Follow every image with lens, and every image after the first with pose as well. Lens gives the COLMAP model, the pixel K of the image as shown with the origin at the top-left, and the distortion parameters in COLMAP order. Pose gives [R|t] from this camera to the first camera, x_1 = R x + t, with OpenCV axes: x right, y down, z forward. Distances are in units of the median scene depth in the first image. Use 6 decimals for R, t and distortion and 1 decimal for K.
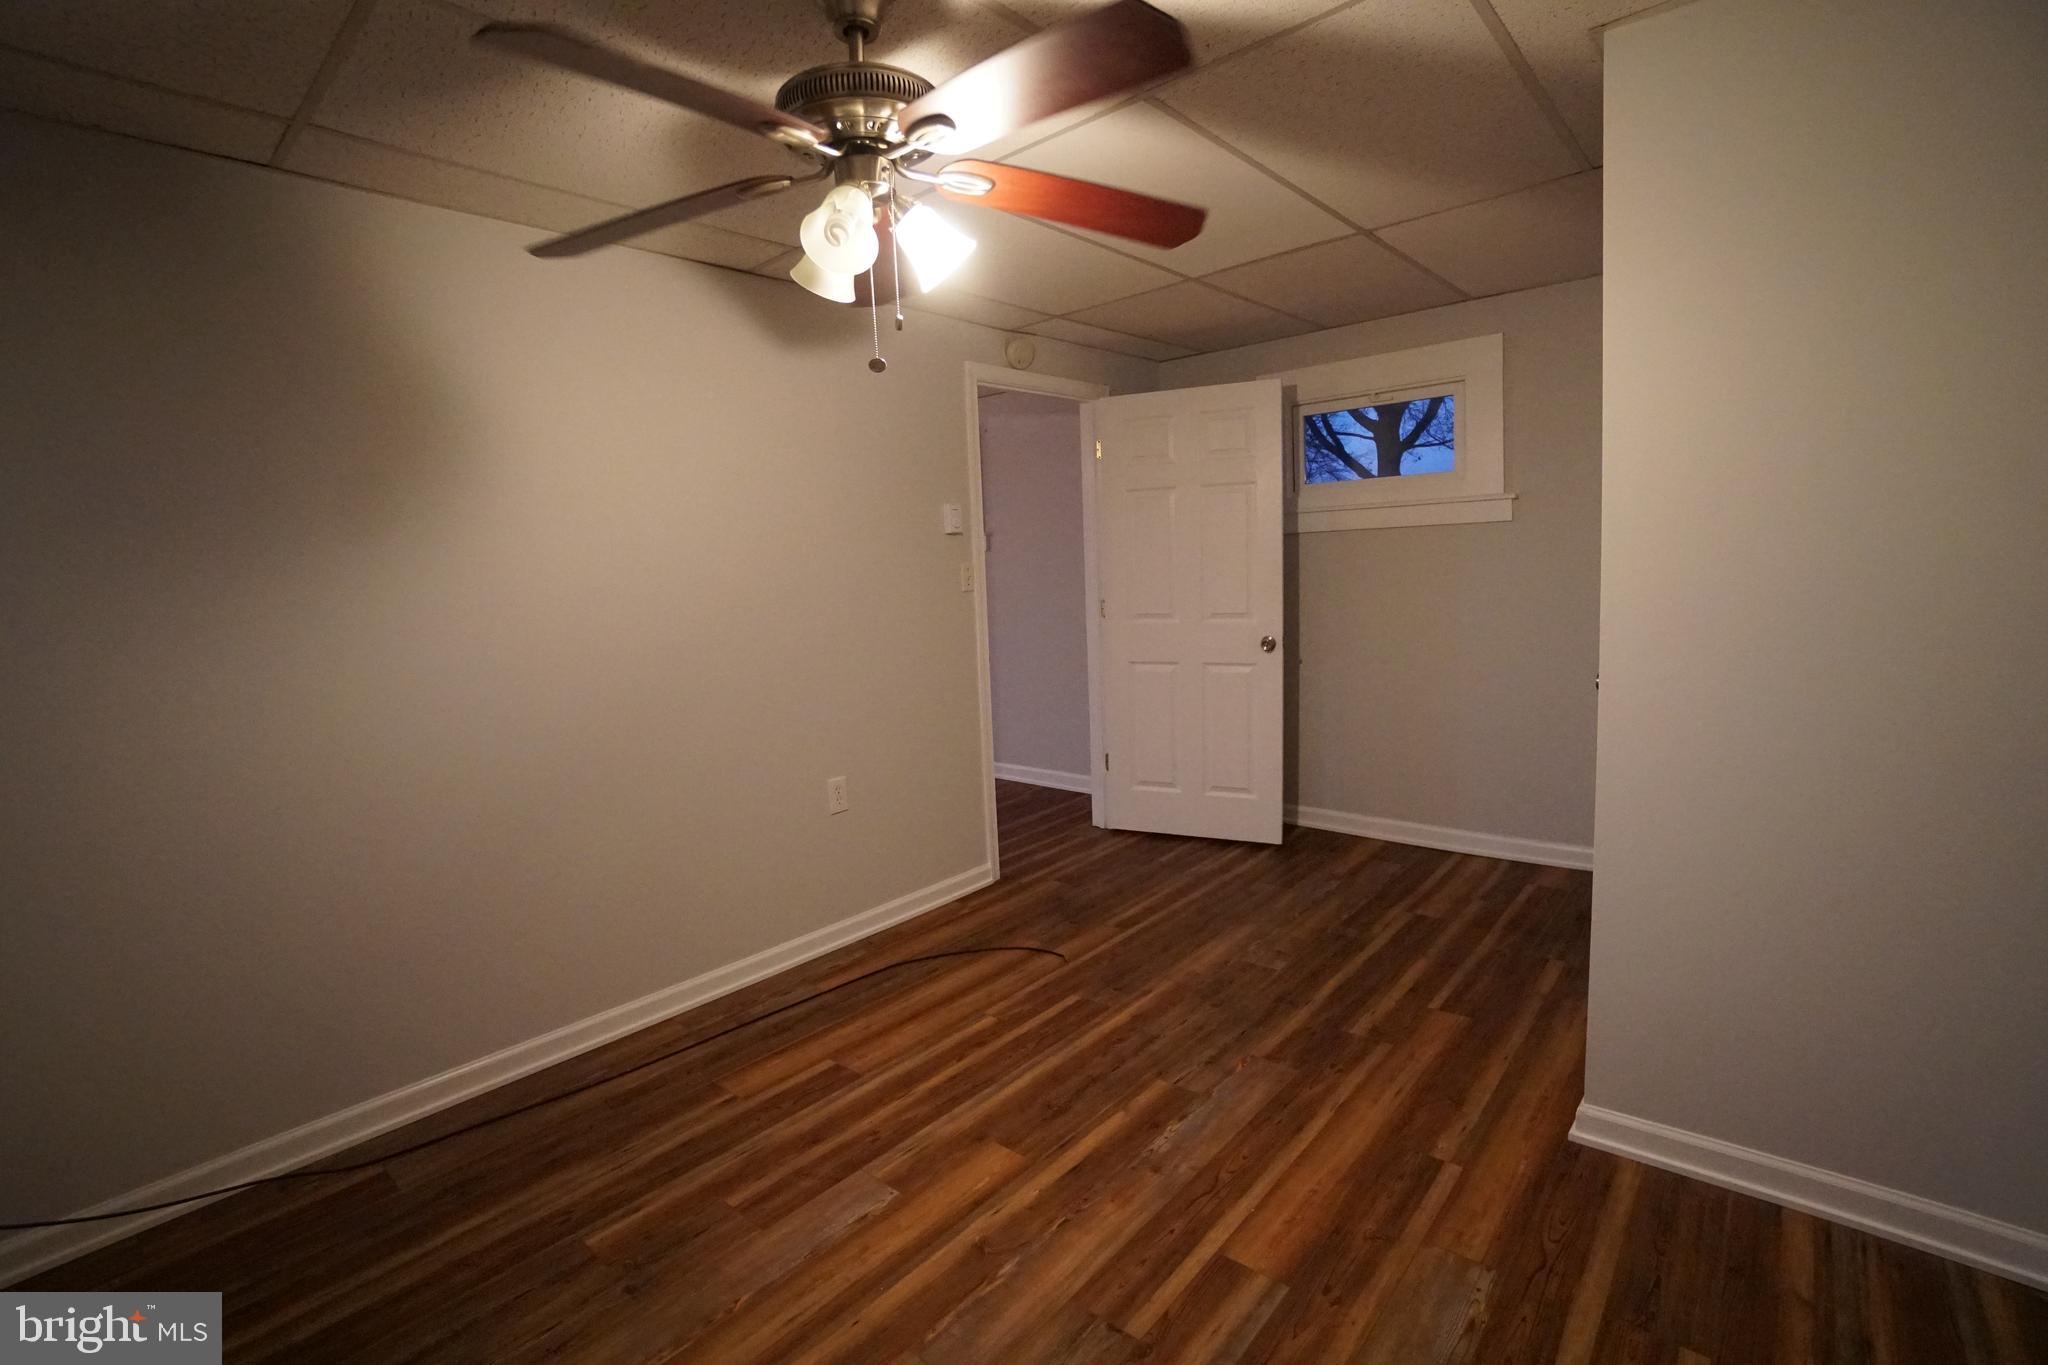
lens RADIAL K [[932.5, 0, 1024.0], [0, 932.5, 682.5], [0, 0, 1]] dist [-0.034524, 0.000217]
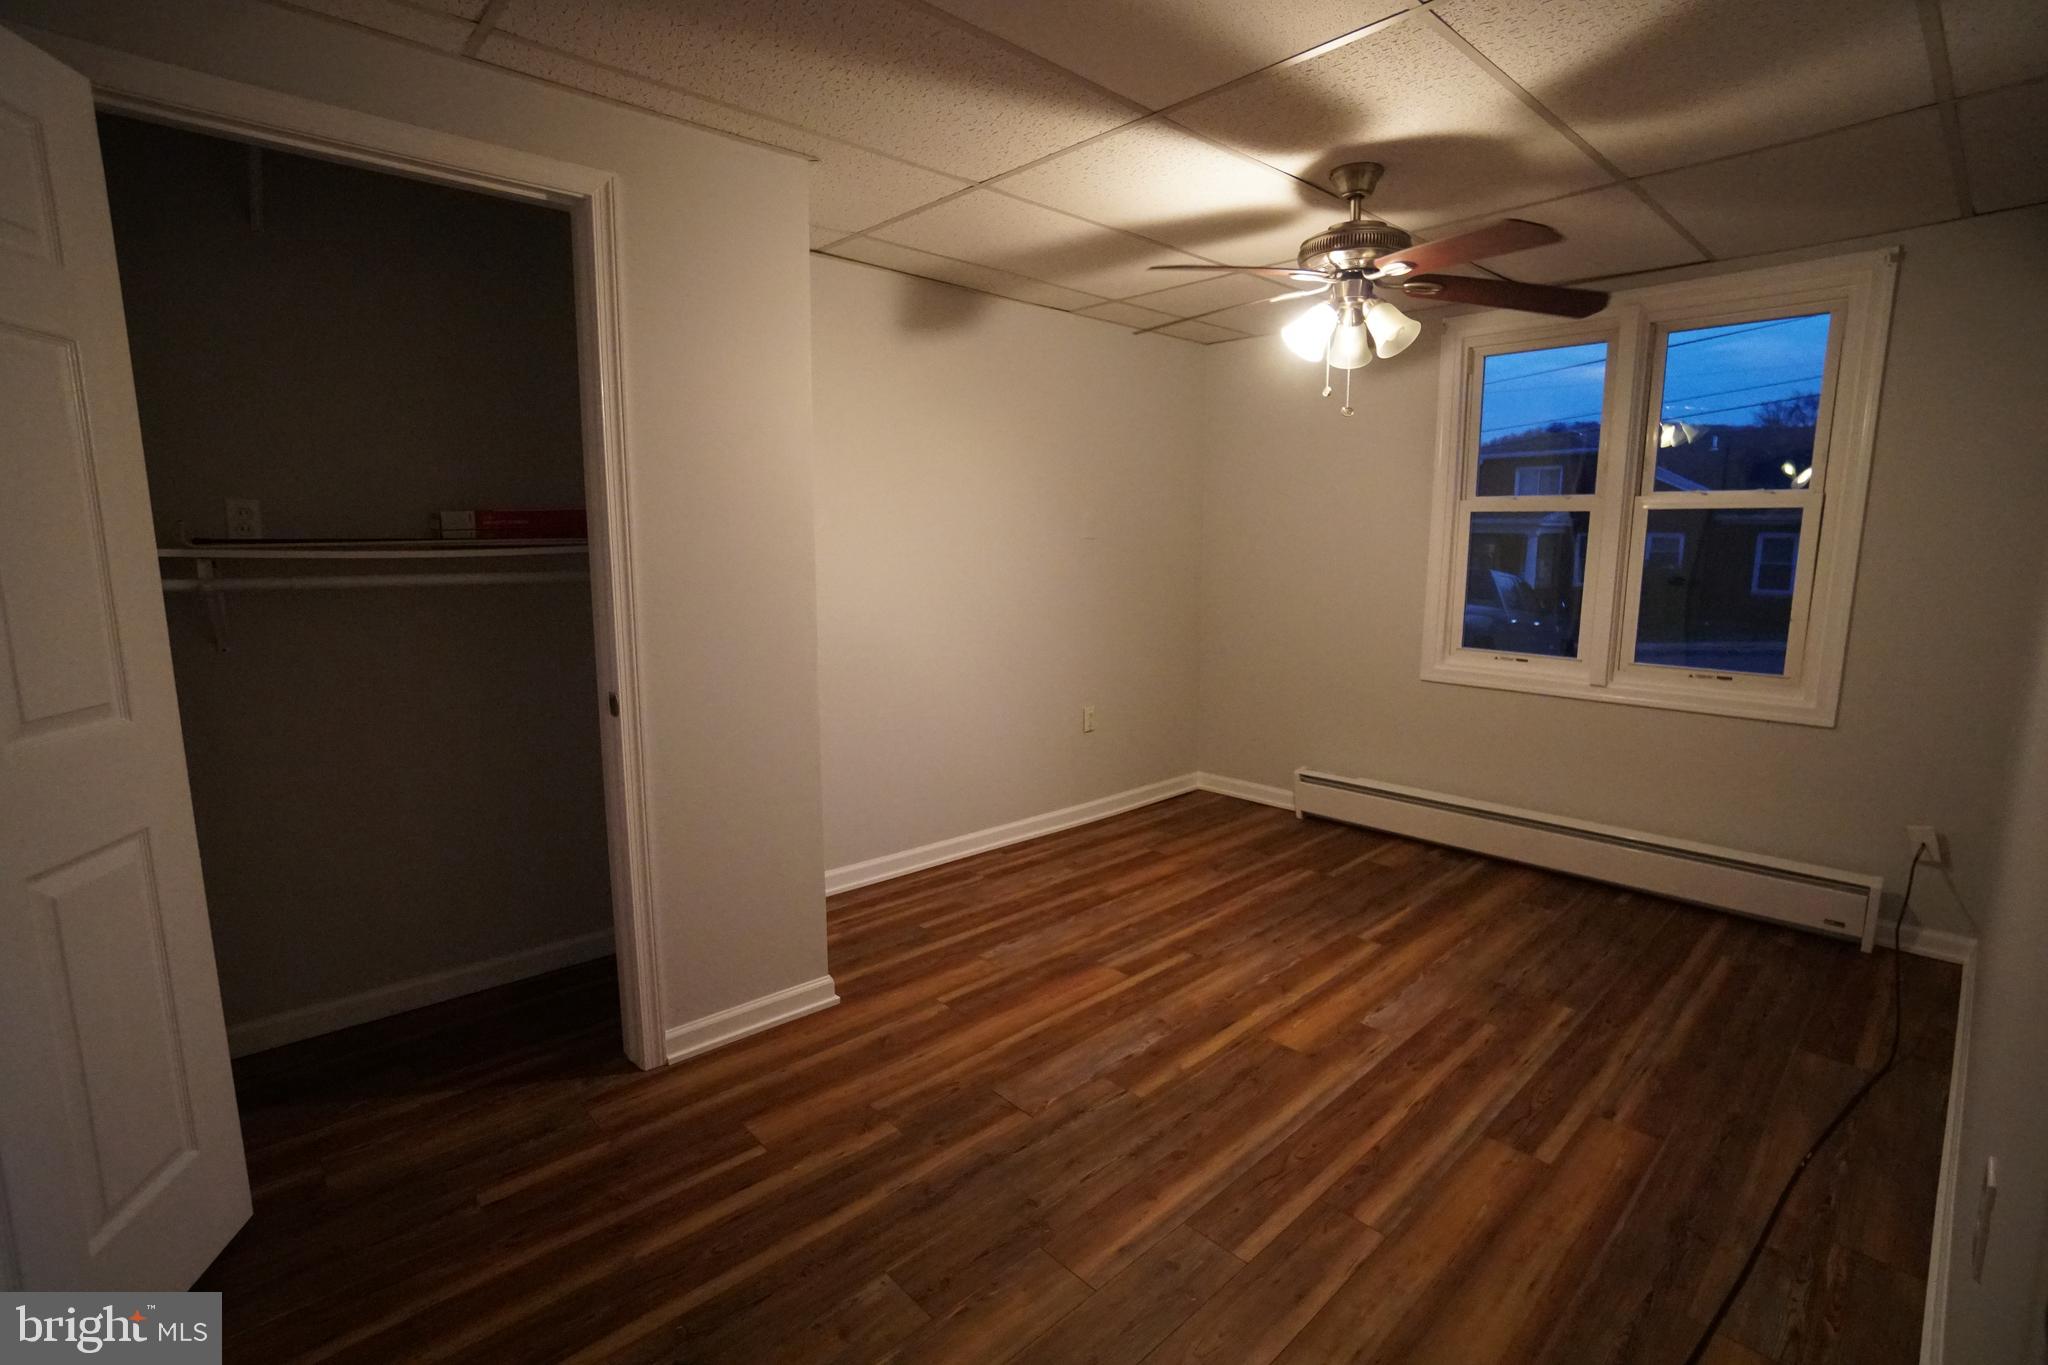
lens RADIAL K [[932.5, 0, 1024.0], [0, 932.5, 682.5], [0, 0, 1]] dist [-0.034524, 0.000217]
pose [[-0.992650, 0.027082, 0.117951, 0.152899], [0.058649, 0.960194, 0.273109, -0.262533], [-0.105859, 0.278019, -0.954725, 1.939750]]
